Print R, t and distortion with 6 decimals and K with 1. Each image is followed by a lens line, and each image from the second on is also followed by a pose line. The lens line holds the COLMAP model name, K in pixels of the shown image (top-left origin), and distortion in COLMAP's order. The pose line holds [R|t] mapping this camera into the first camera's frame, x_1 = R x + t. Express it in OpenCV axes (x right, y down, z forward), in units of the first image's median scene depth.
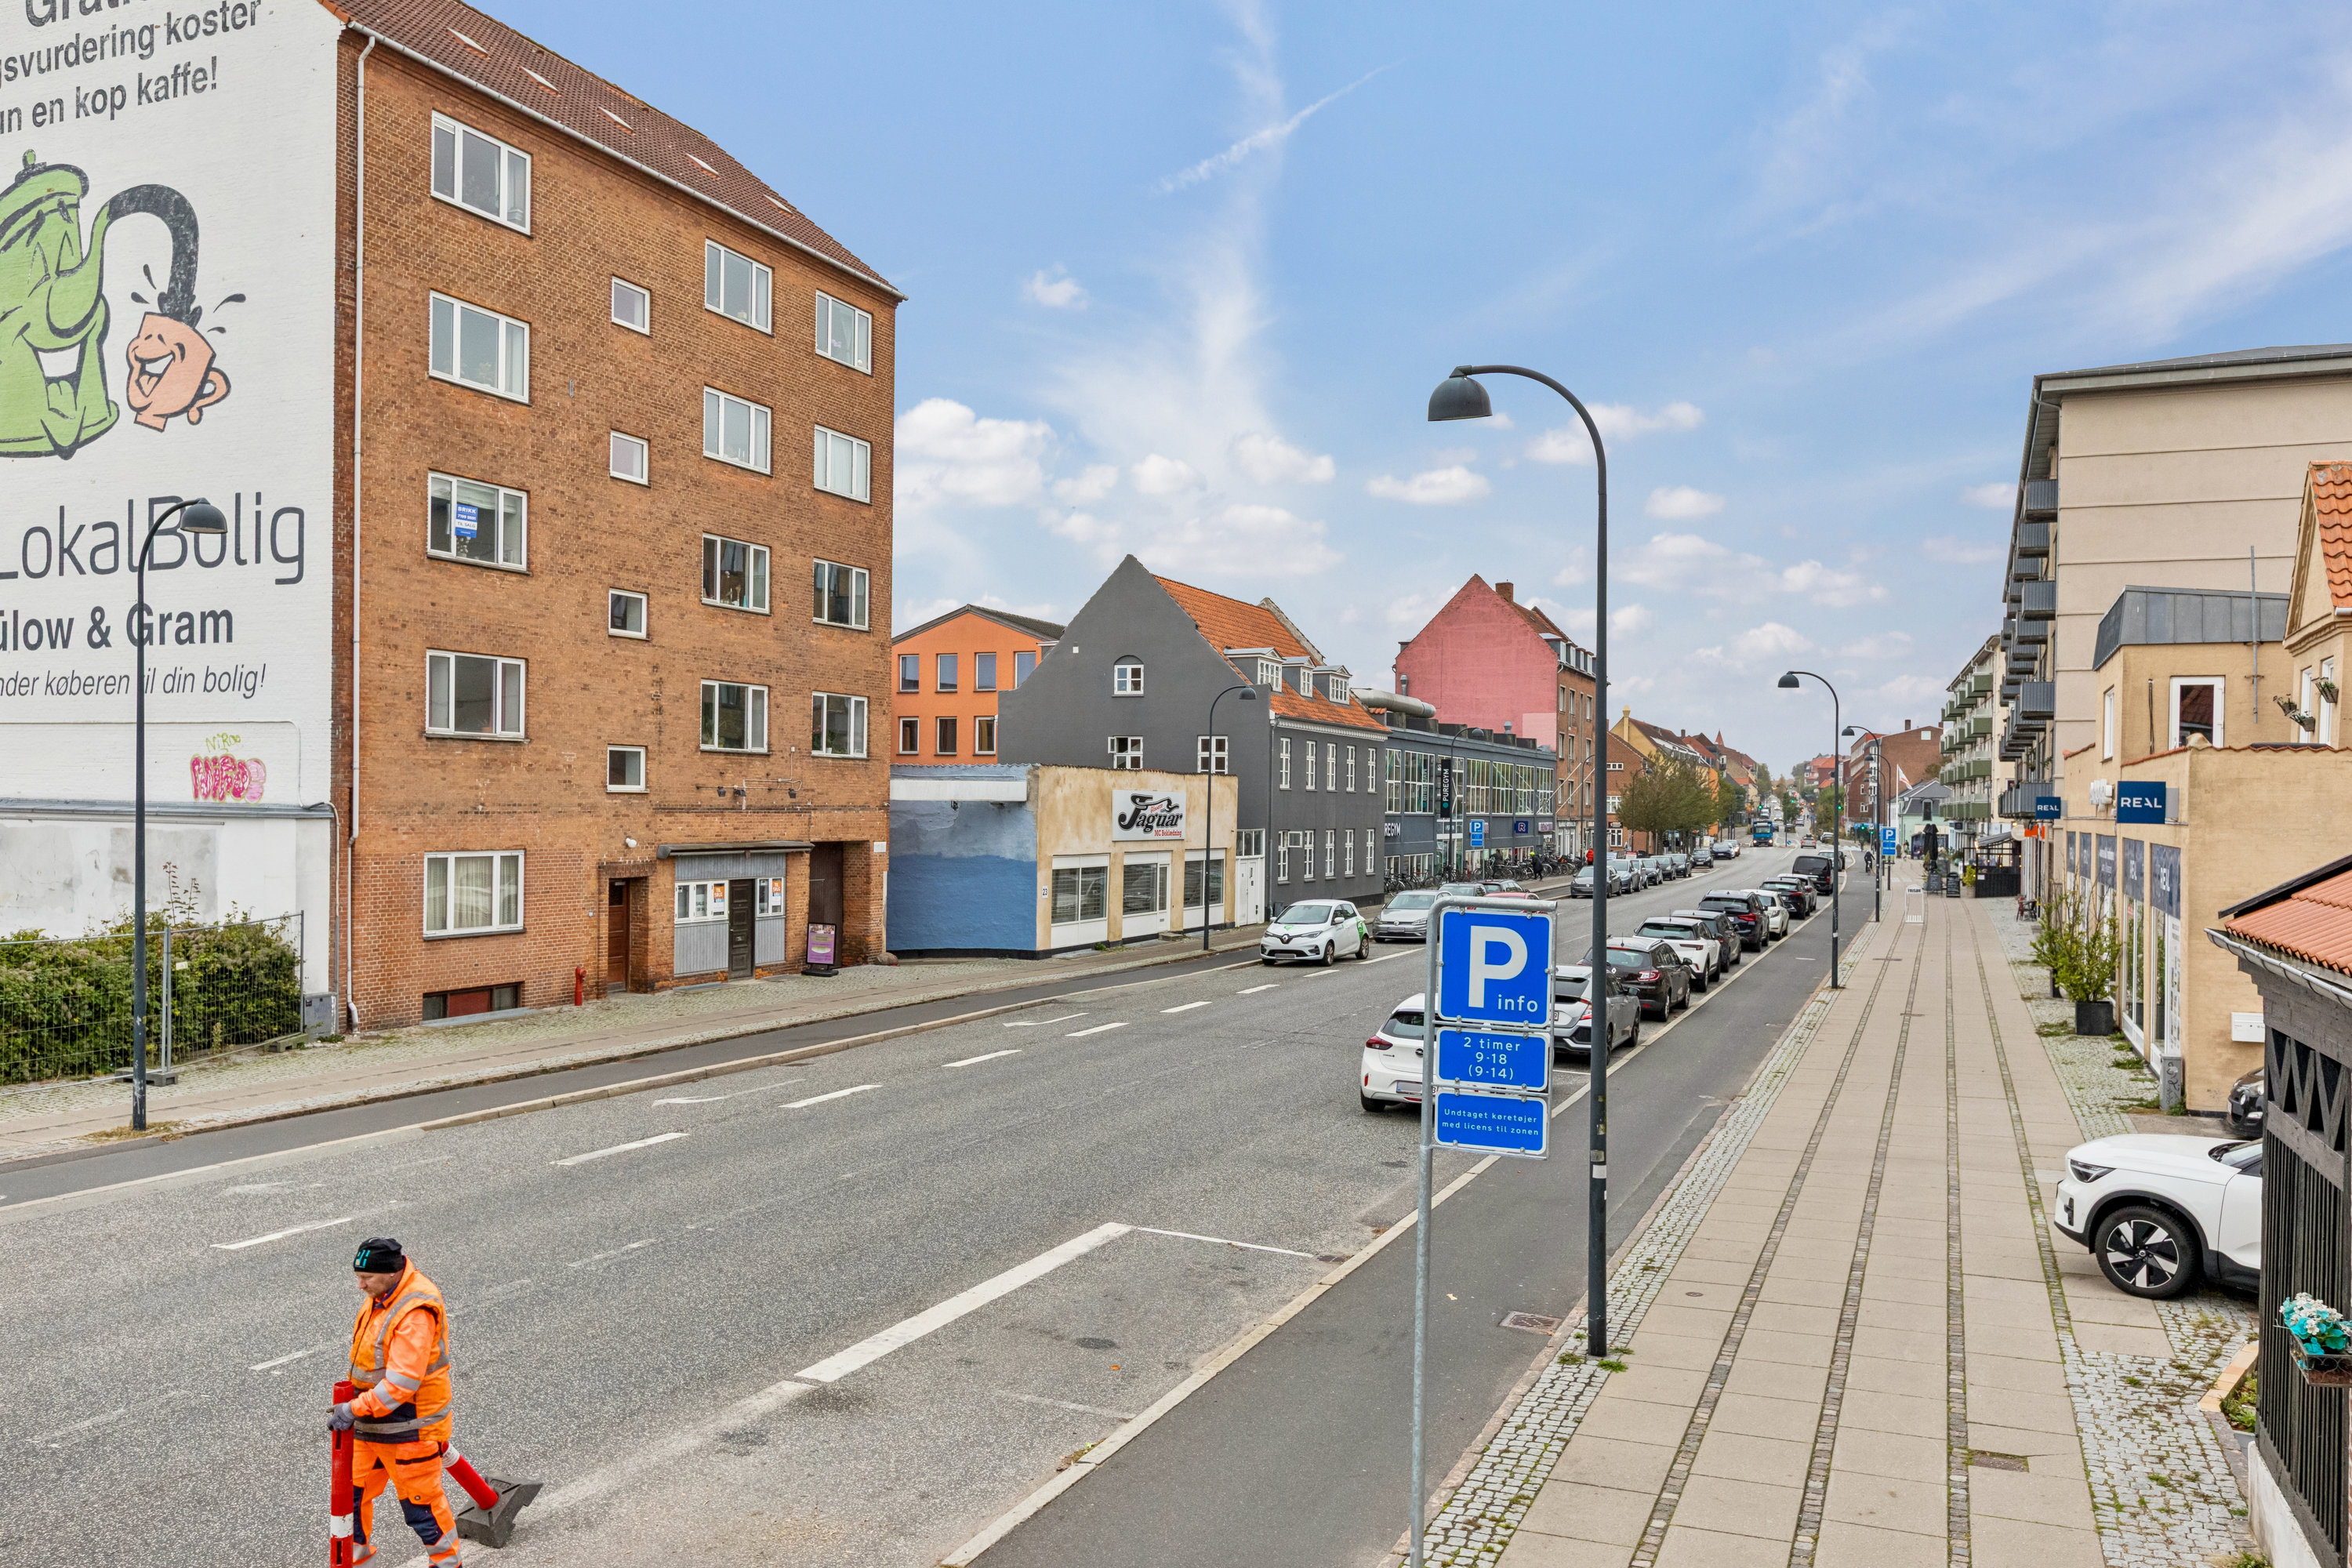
lens RADIAL K [[1758.1, 0, 1165.0], [0, 1758.1, 796.9], [0, 0, 1]] dist [-0.001344, -0.001646]
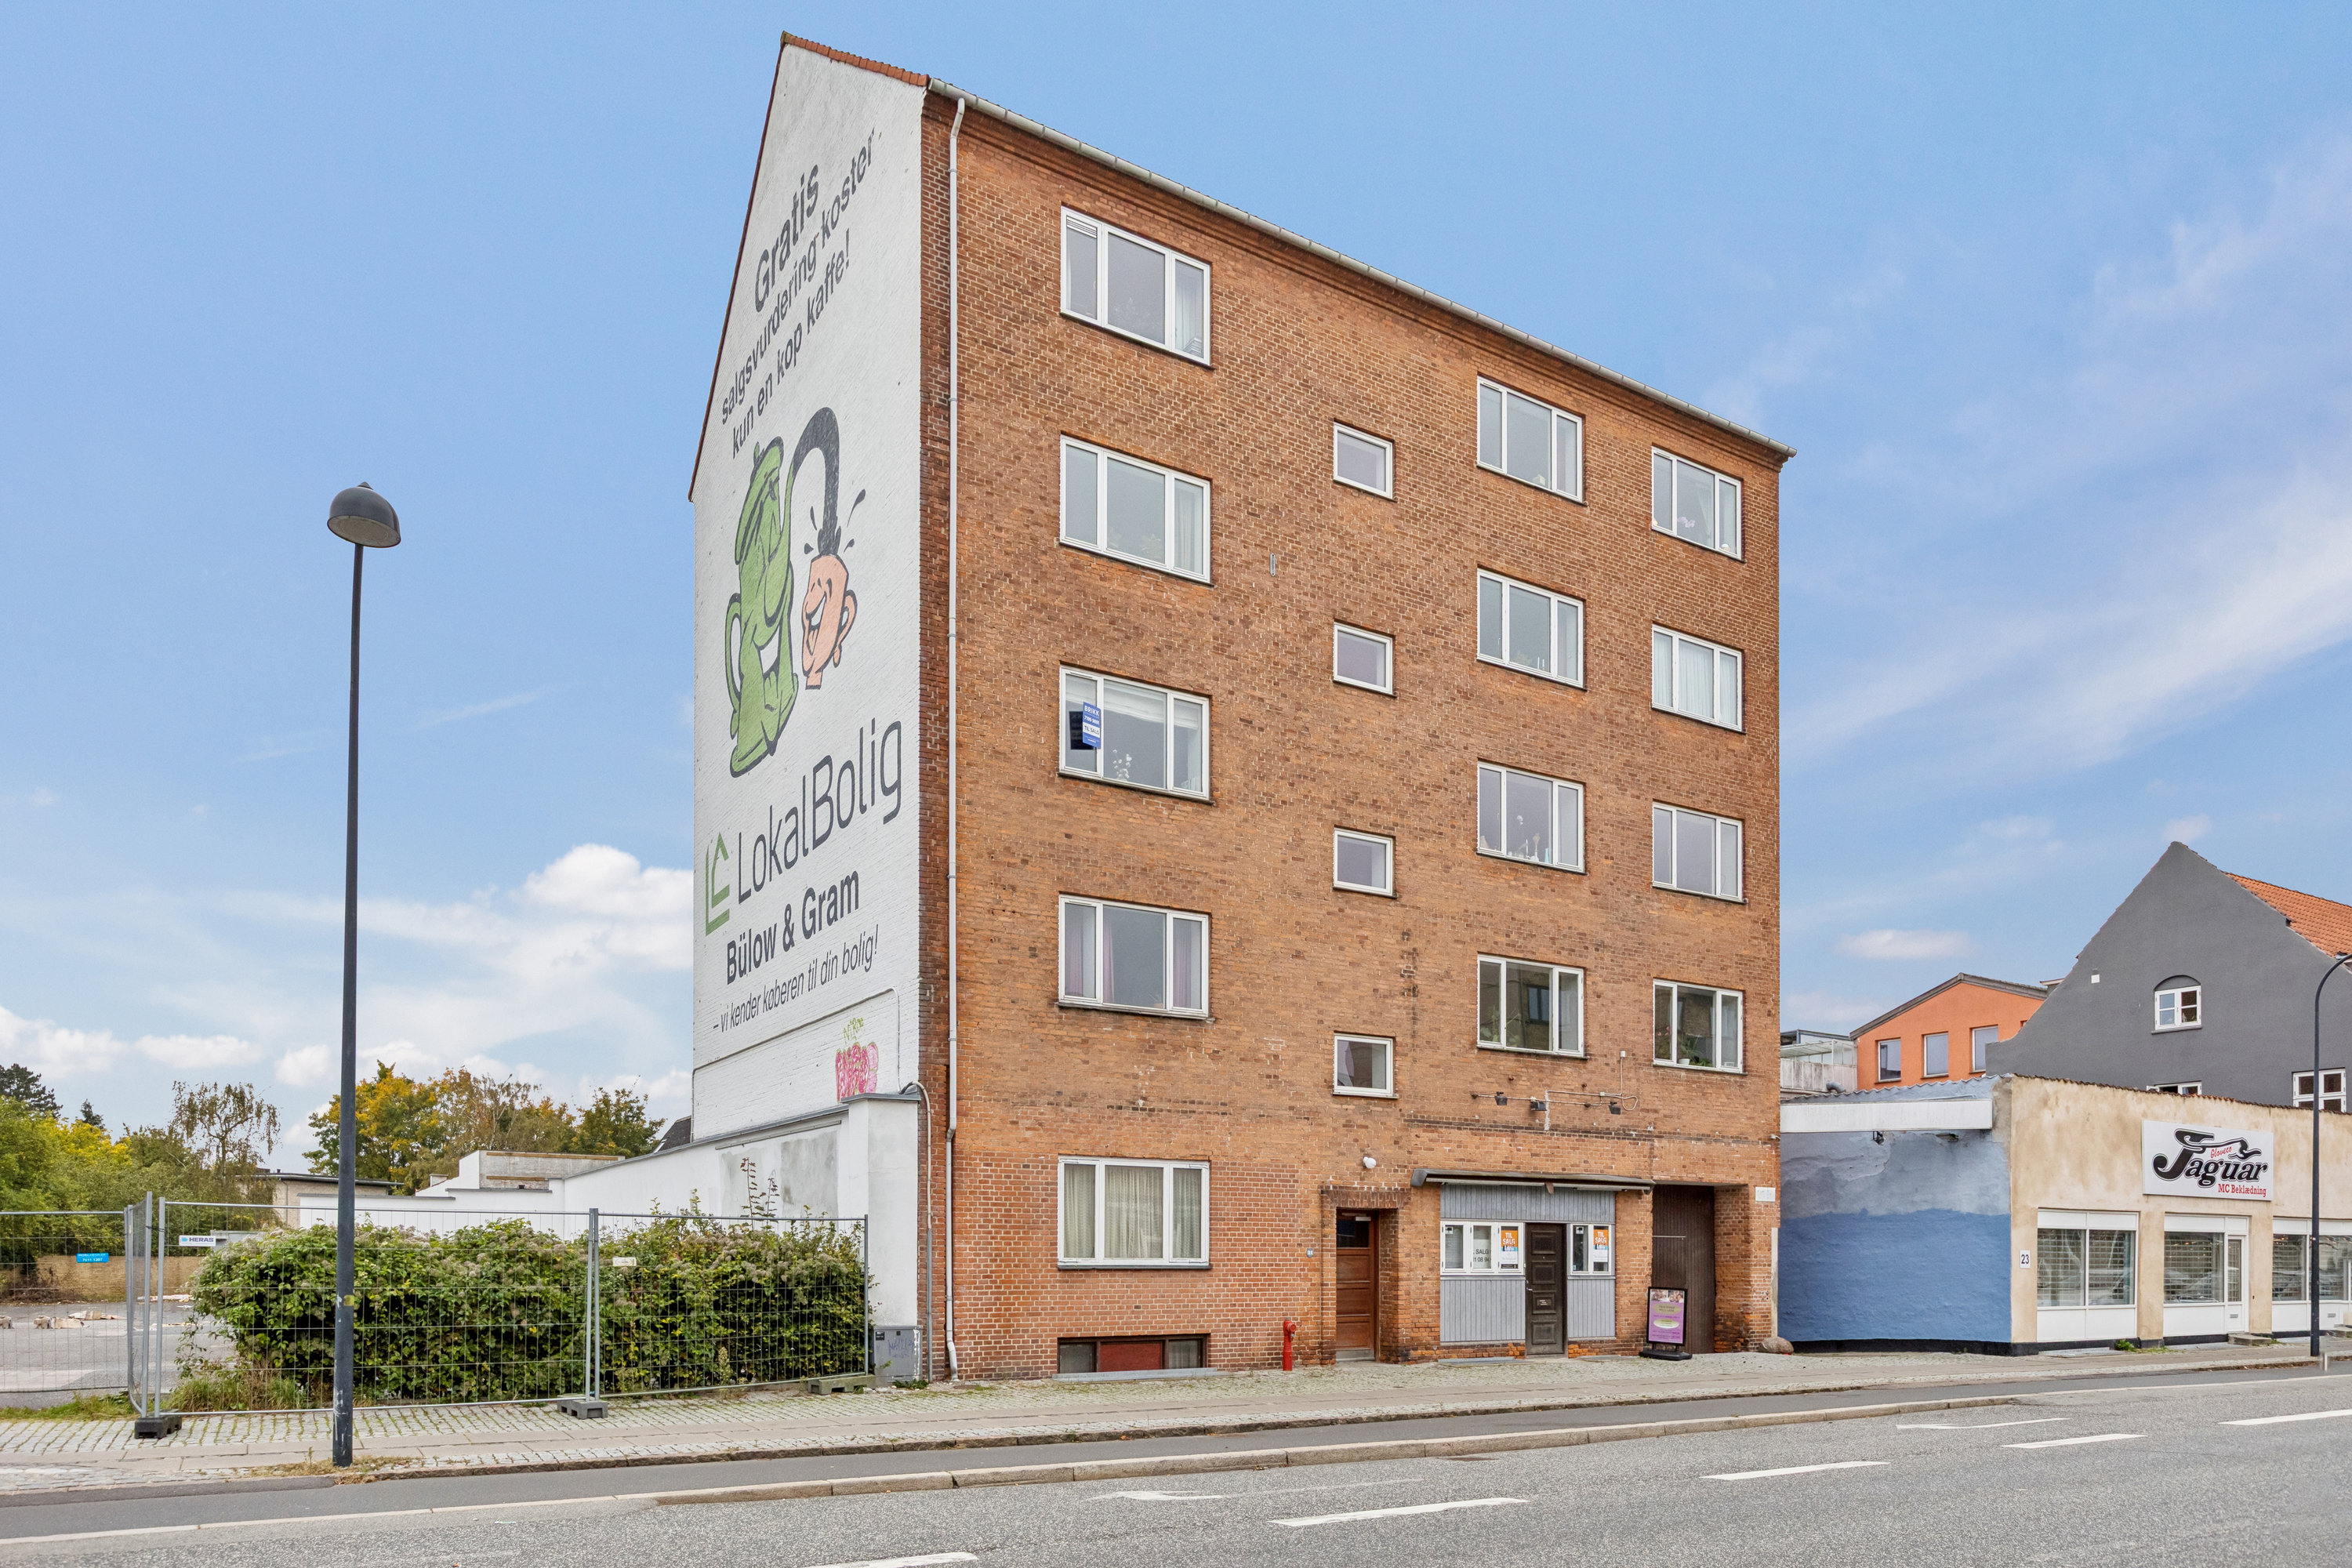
lens RADIAL K [[1486.3, 0, 1201.2], [0, 1486.3, 1243.2], [0, 0, 1]] dist [-0.005671, 0.003196]
pose [[0.816122, -0.015343, -0.577675, 0.005818], [0.008233, 0.999855, -0.014925, 0.067083], [0.577820, 0.007425, 0.816130, 0.419439]]
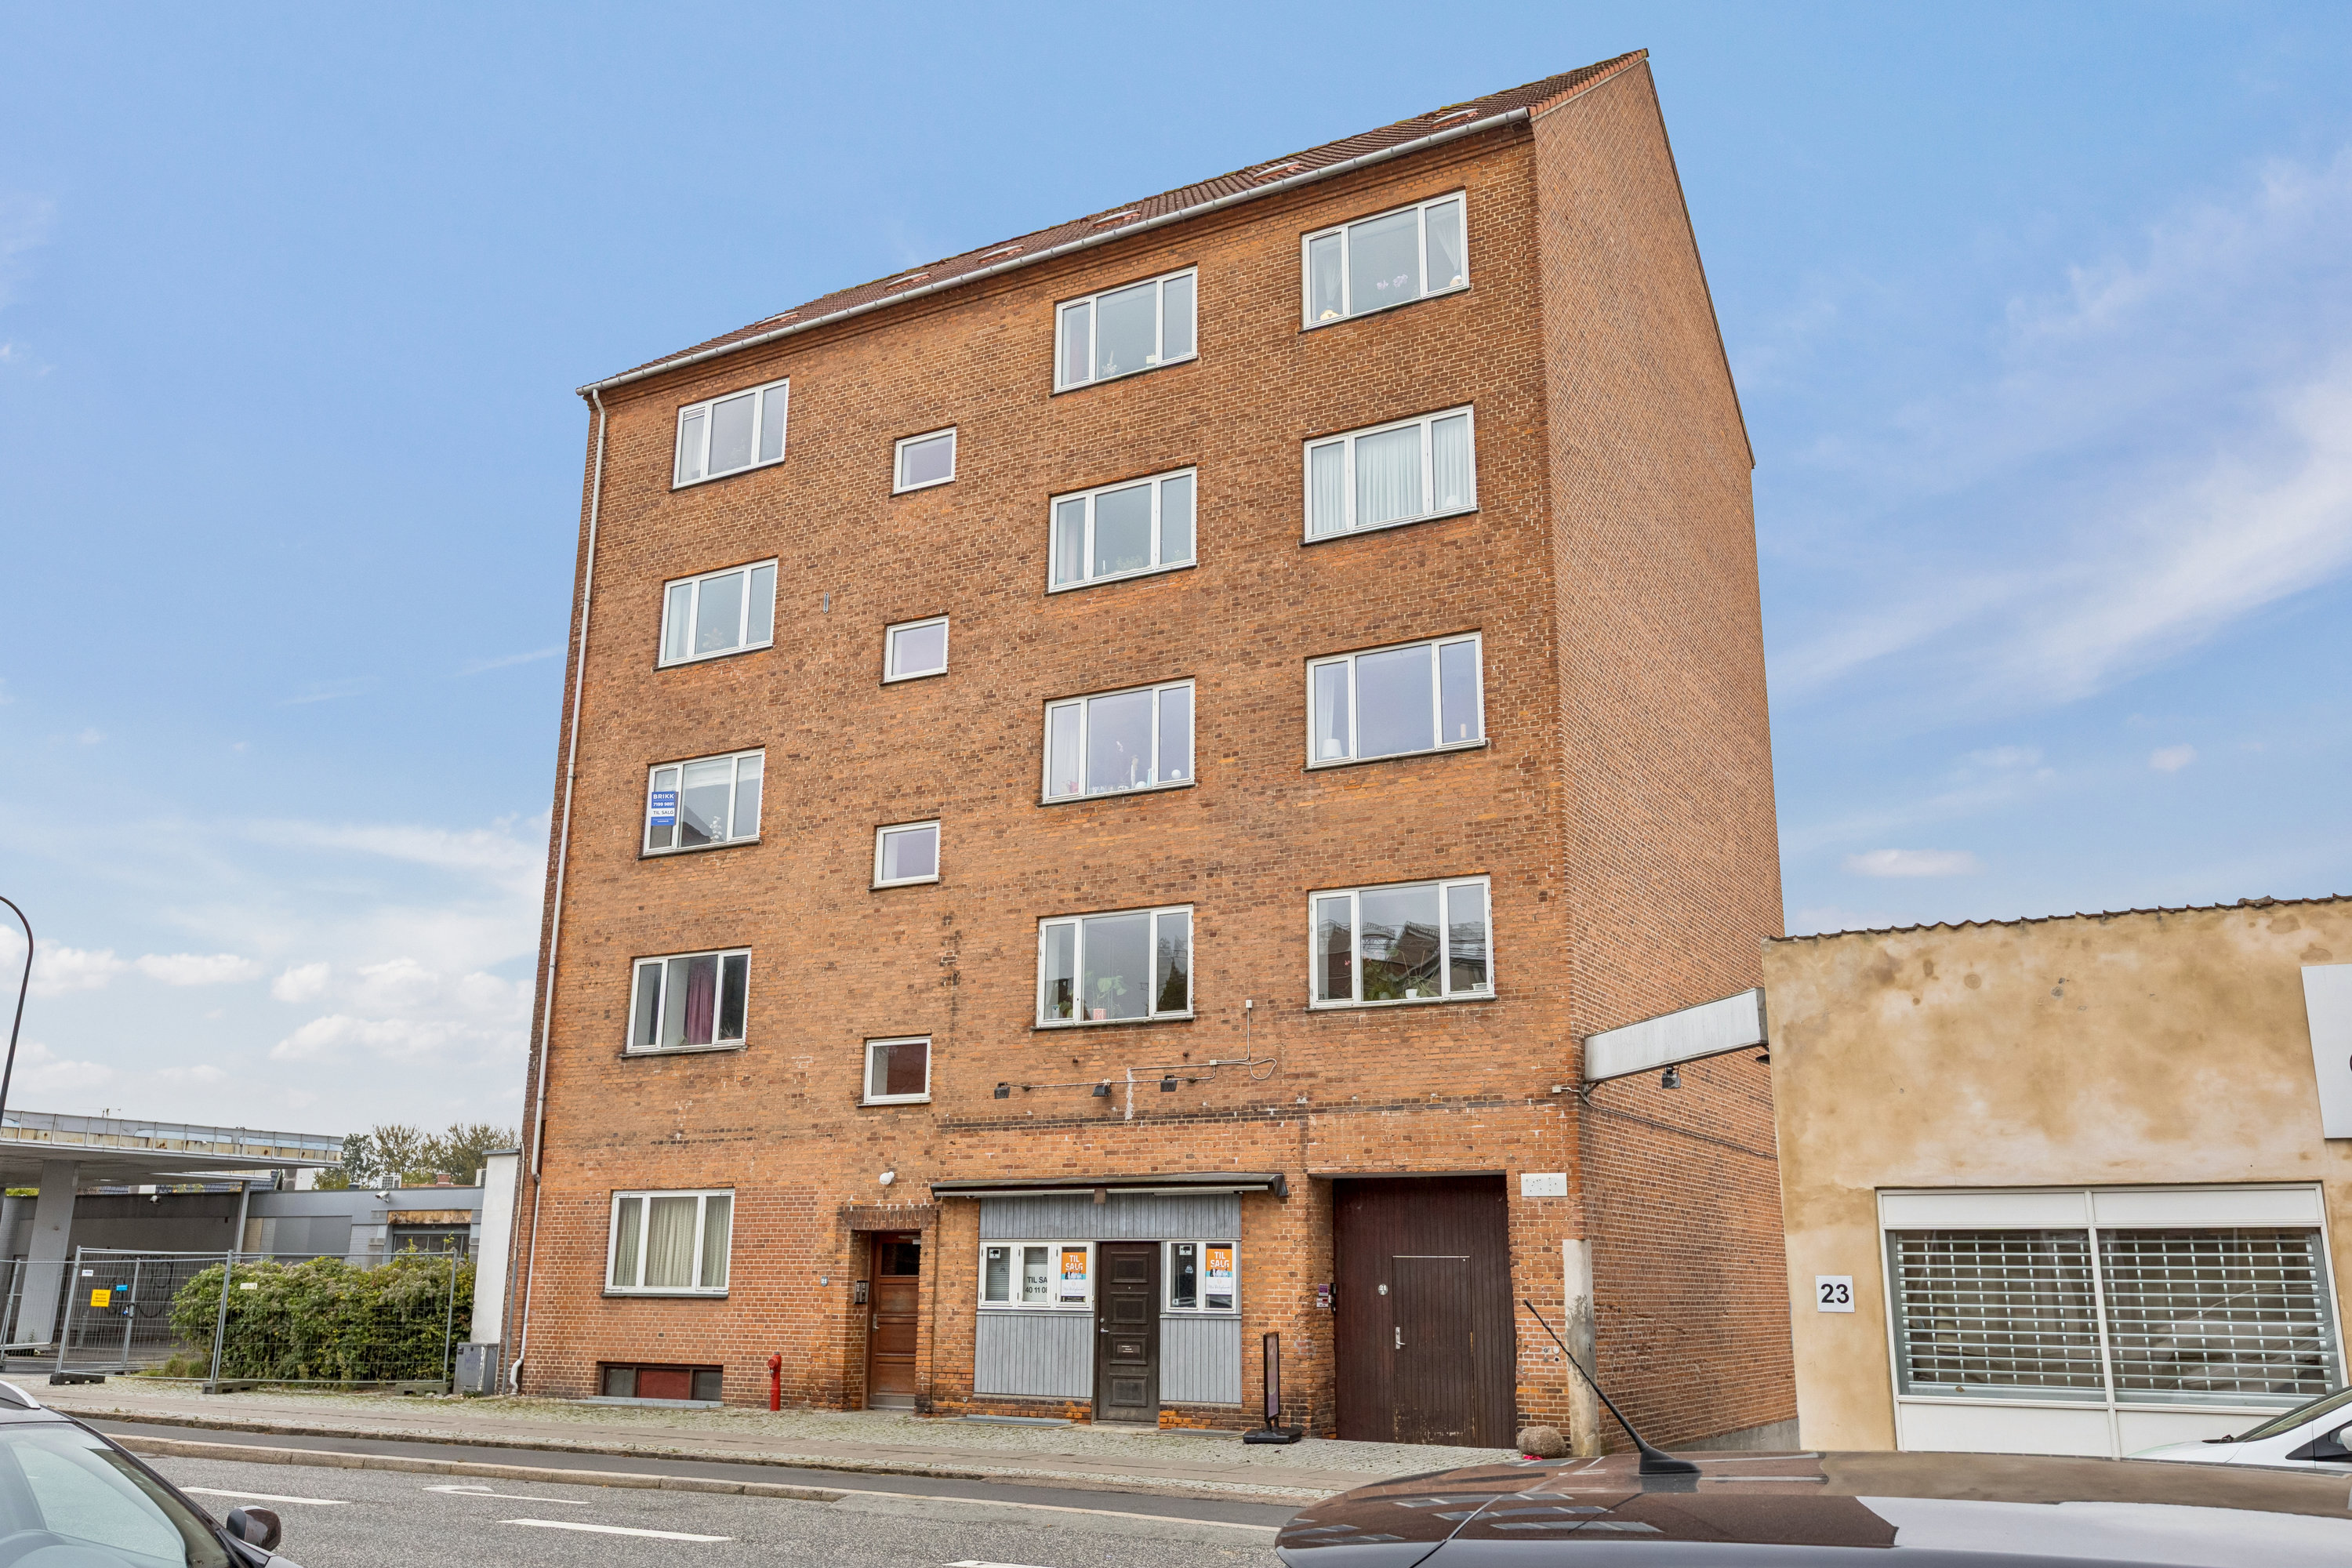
lens RADIAL K [[1827.1, 0, 1122.7], [0, 1827.1, 815.1], [0, 0, 1]] dist [0.006749, -0.004305]
pose [[-0.080196, -0.265442, -0.960786, 0.393452], [-0.008426, 0.964036, -0.265636, 0.075111], [0.996744, -0.013207, -0.079548, 1.104493]]
